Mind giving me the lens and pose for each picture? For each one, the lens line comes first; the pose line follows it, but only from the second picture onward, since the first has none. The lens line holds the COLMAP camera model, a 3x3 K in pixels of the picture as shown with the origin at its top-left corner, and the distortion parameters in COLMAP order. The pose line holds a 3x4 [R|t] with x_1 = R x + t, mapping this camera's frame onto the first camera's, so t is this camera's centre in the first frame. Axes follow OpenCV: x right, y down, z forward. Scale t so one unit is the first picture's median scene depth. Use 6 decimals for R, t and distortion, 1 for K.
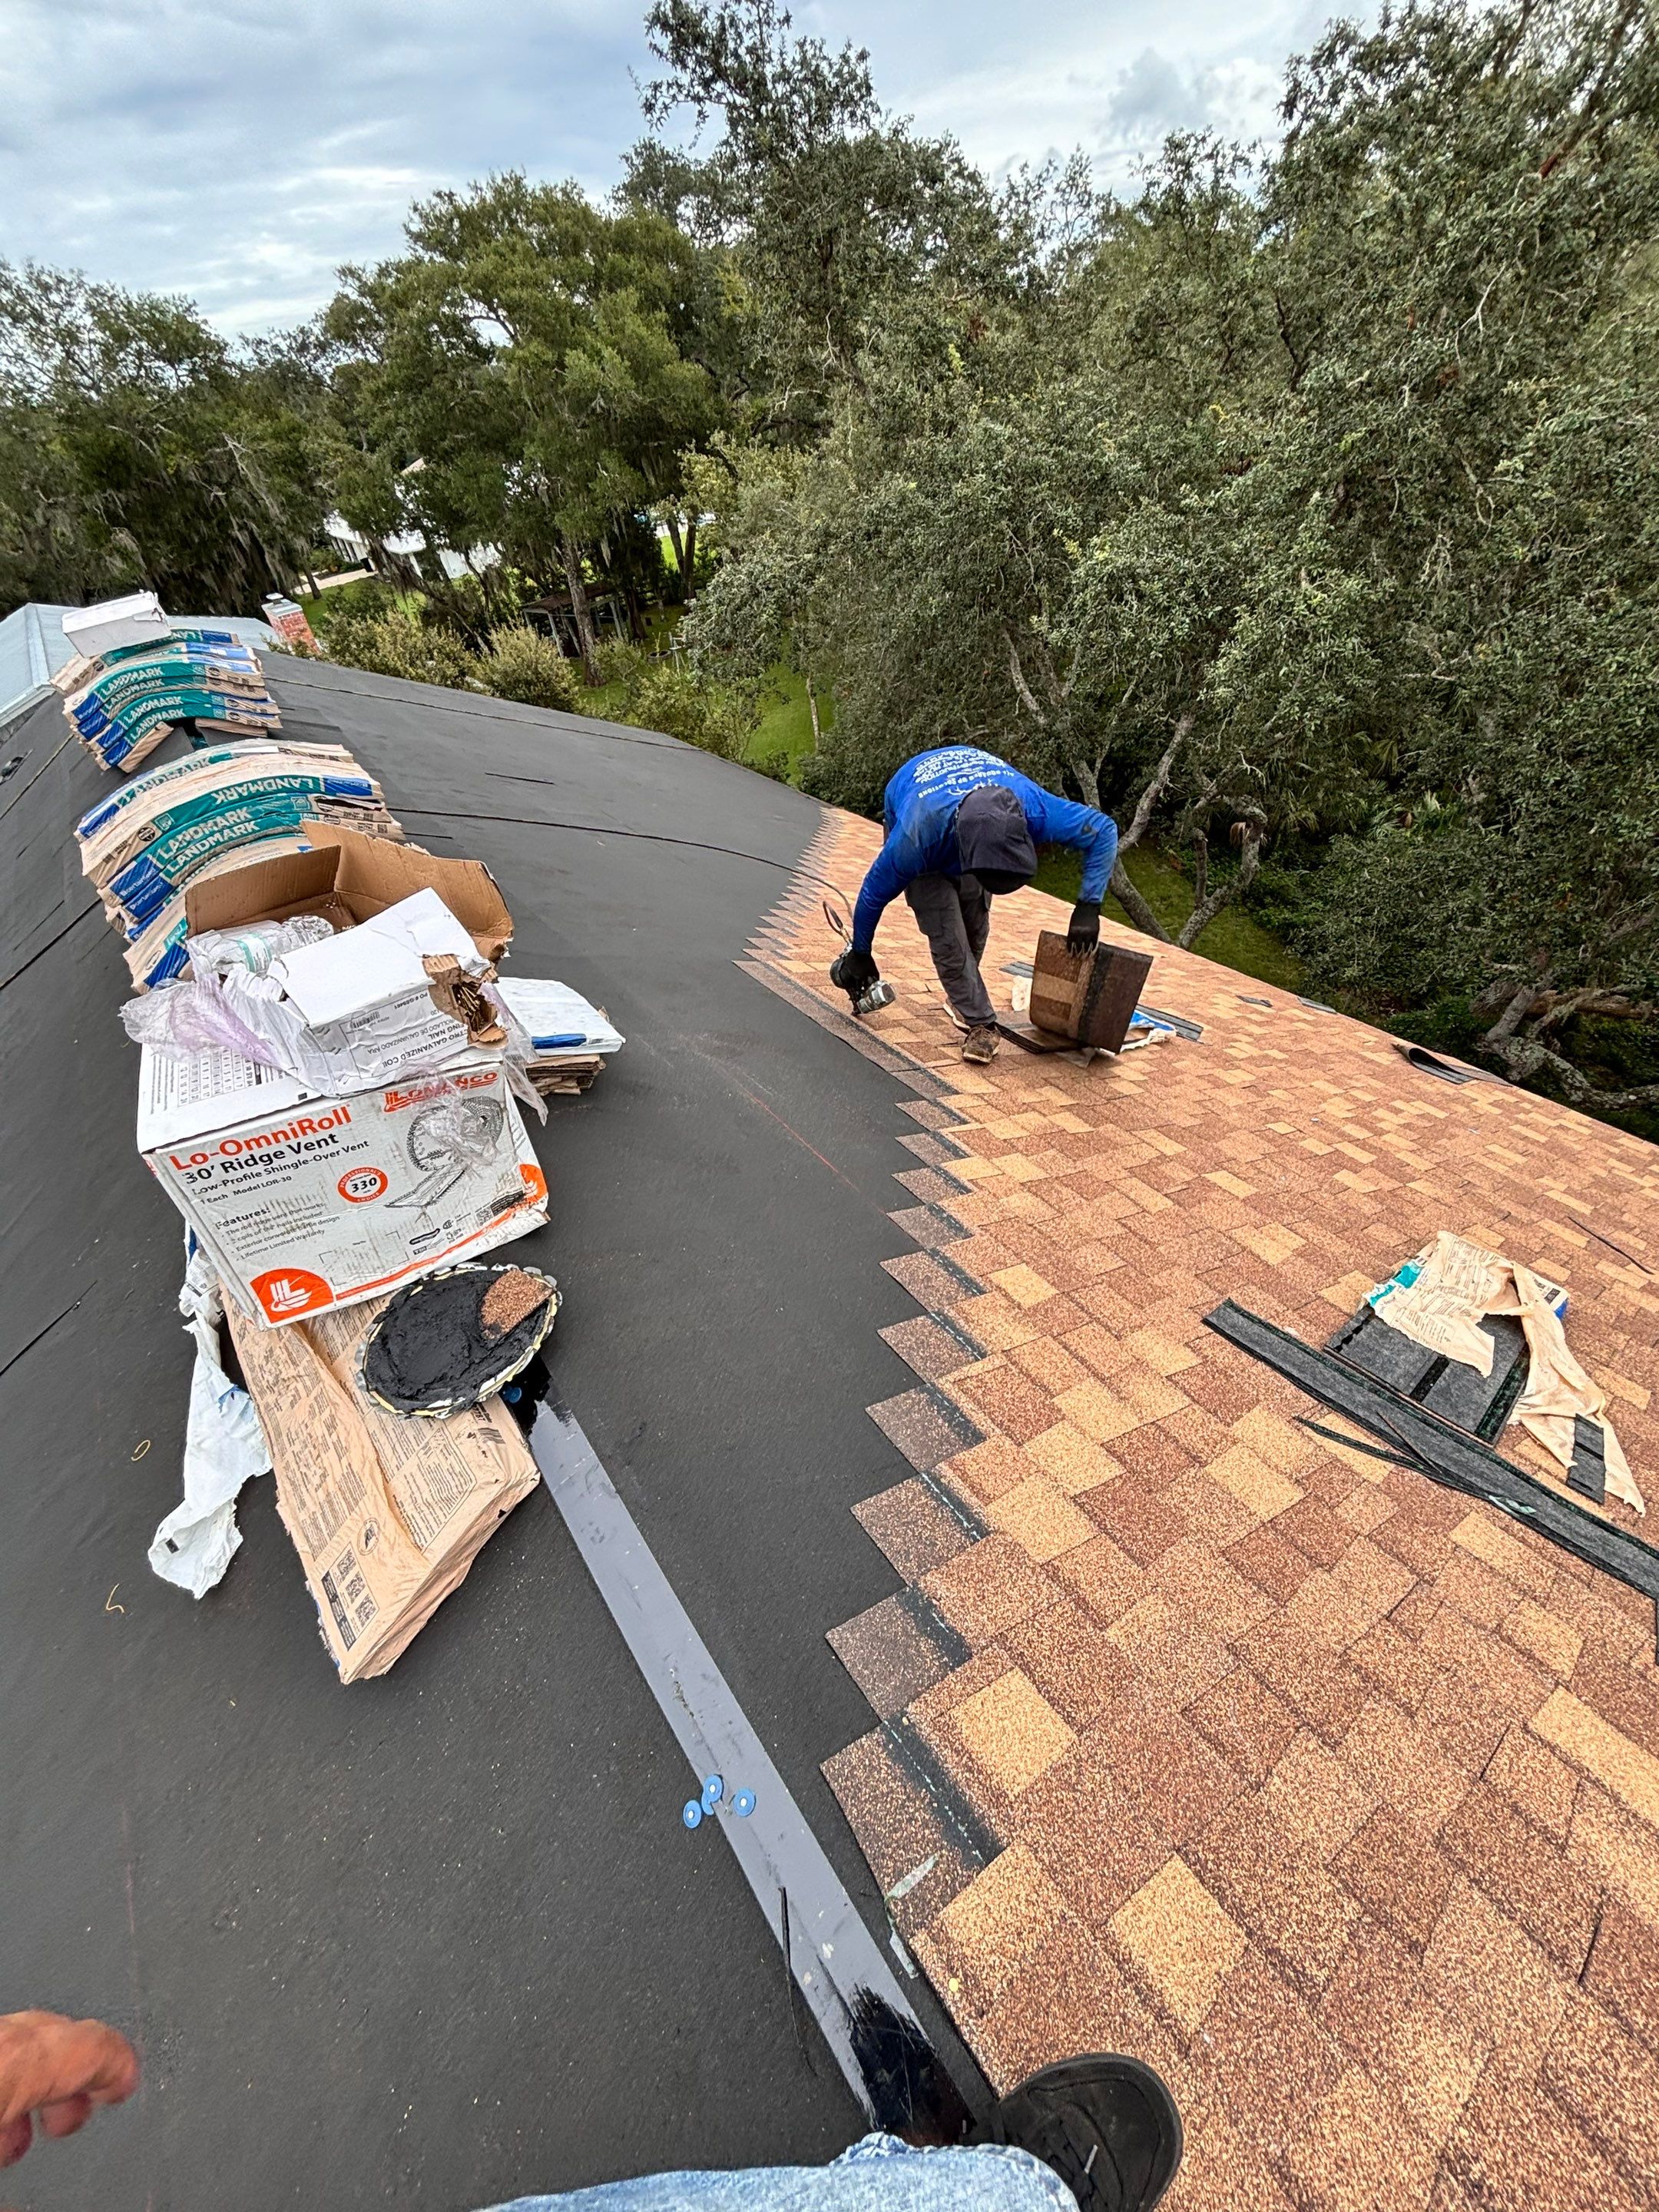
lens RADIAL K [[888.7, 0, 837.0], [0, 888.7, 1097.3], [0, 0, 1]] dist [0.000130, 0.000562]
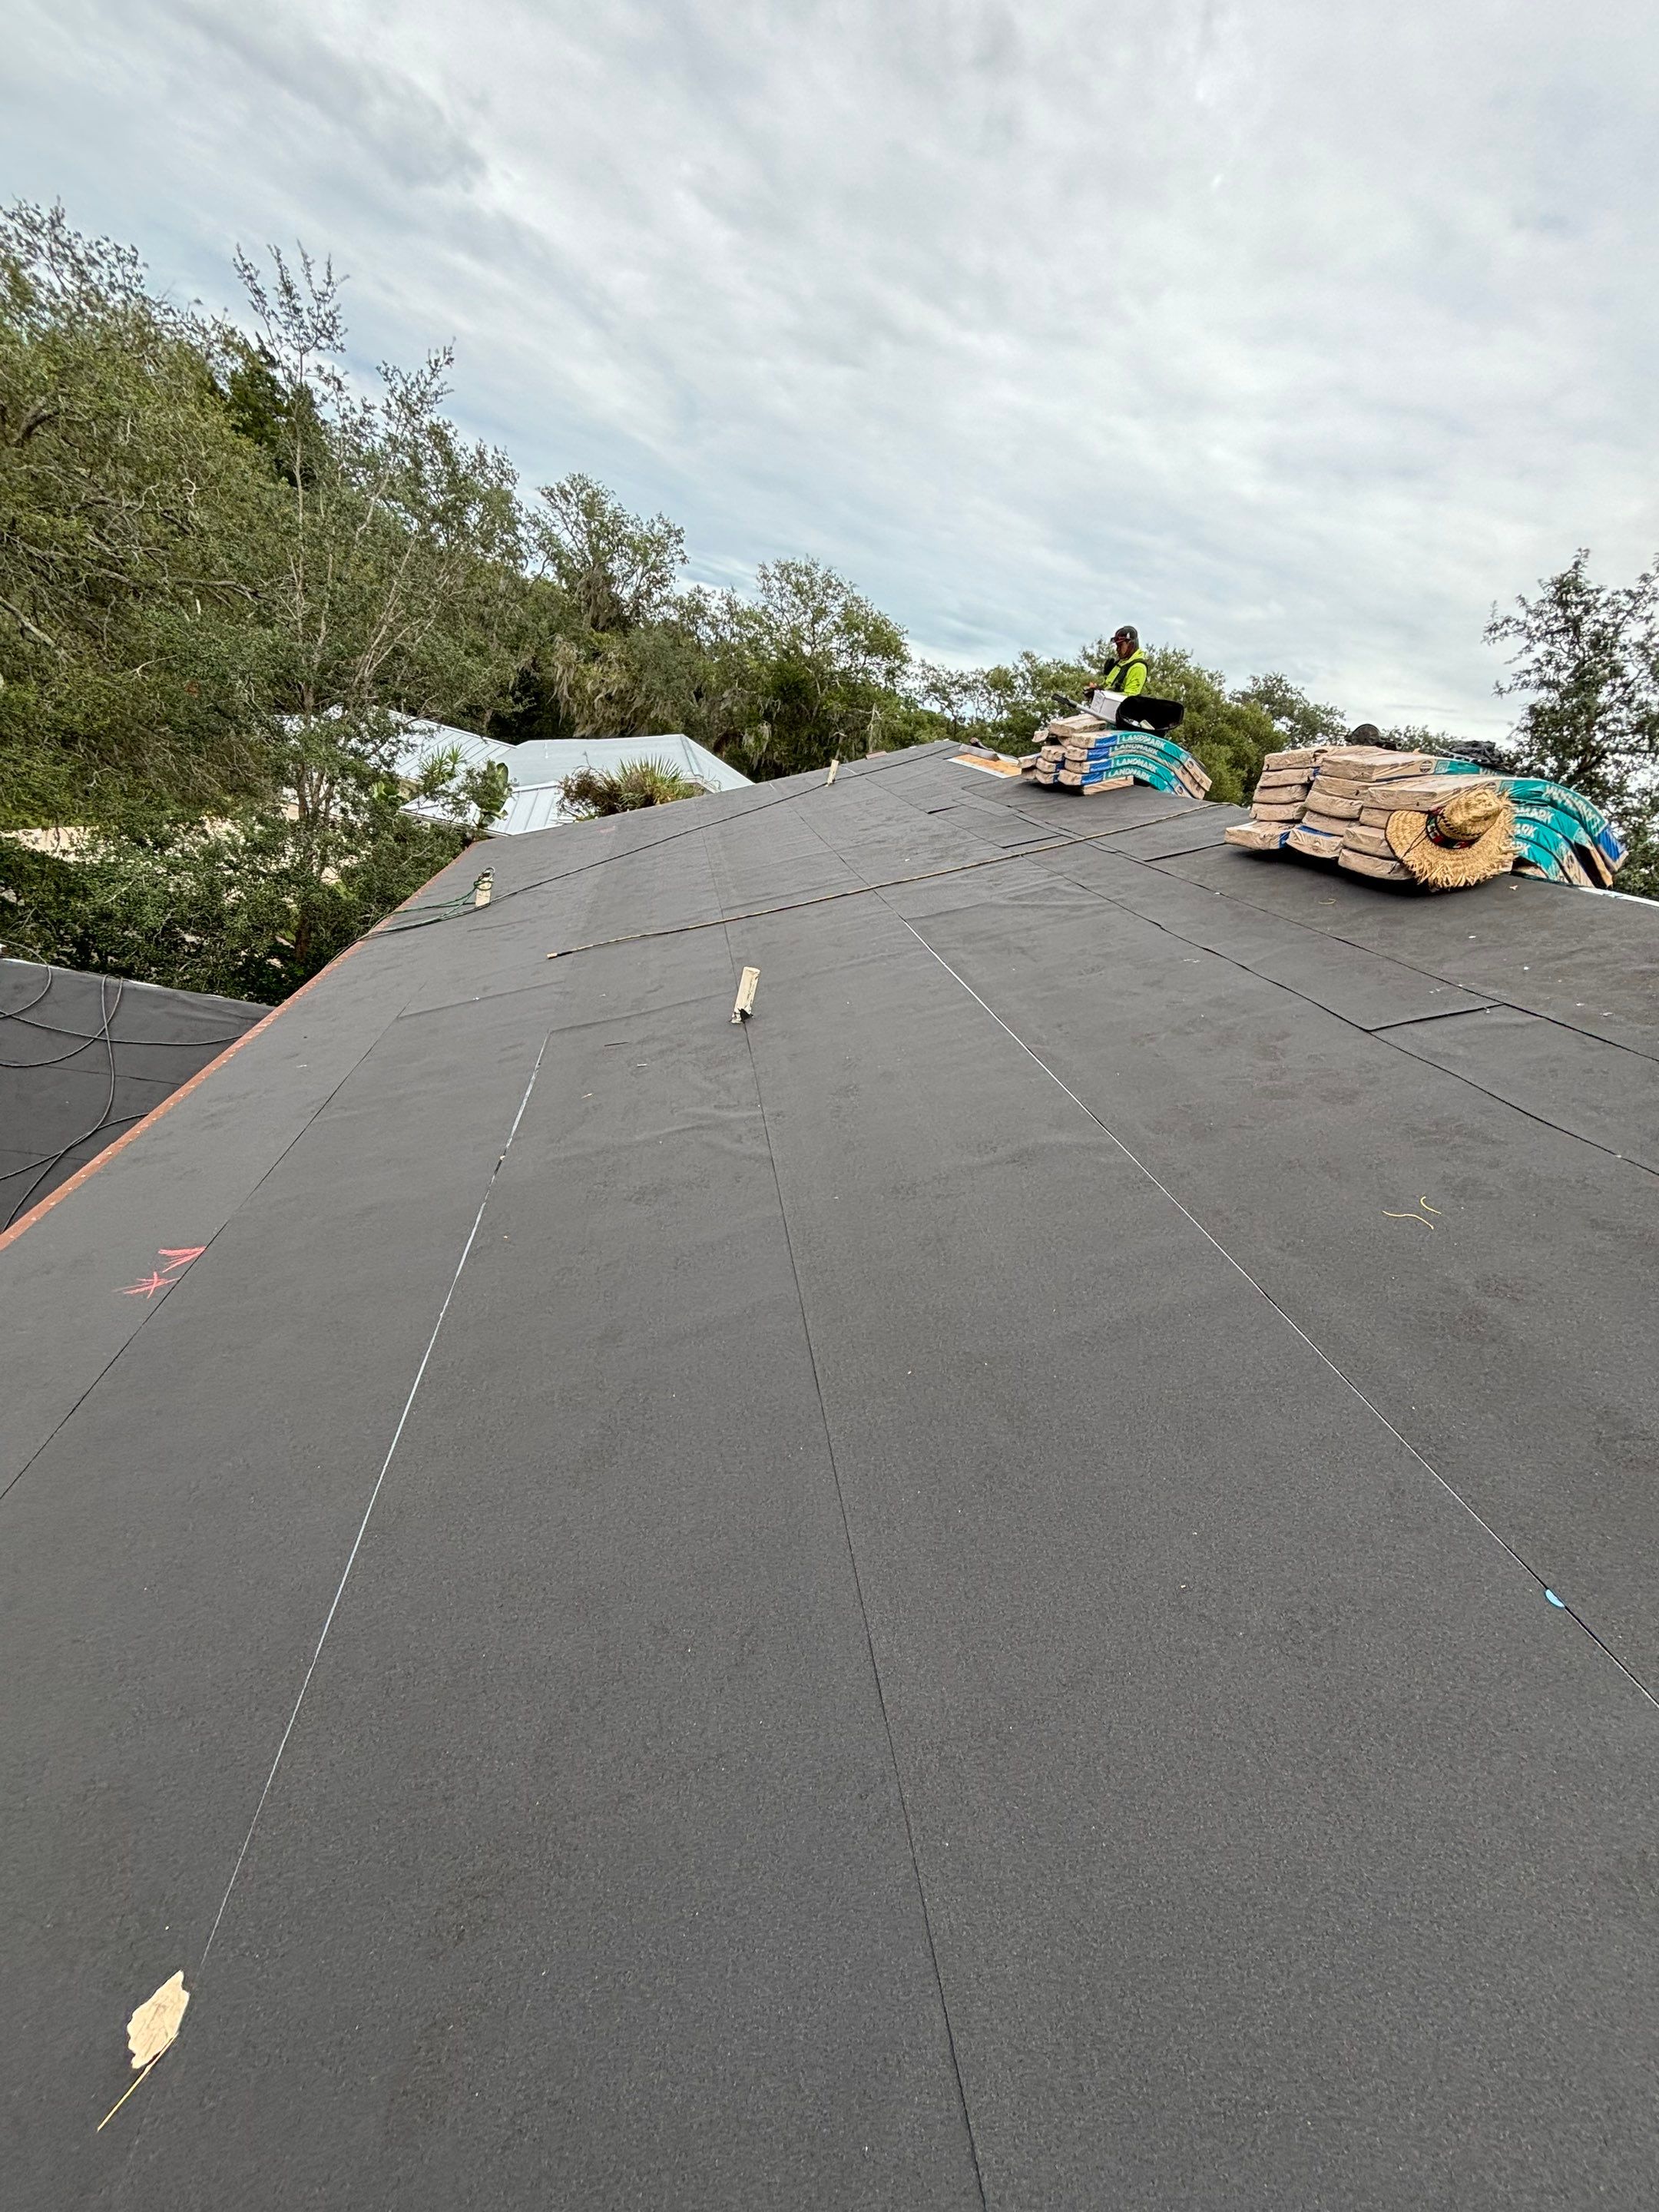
lens RADIAL K [[888.7, 0, 828.3], [0, 888.7, 1104.2], [0, 0, 1]] dist [0.000130, 0.000562]
pose [[0.819264, 0.502412, -0.276386, -0.140557], [-0.566174, 0.785116, -0.251077, 0.128526], [0.090851, 0.362181, 0.927670, -0.006056]]
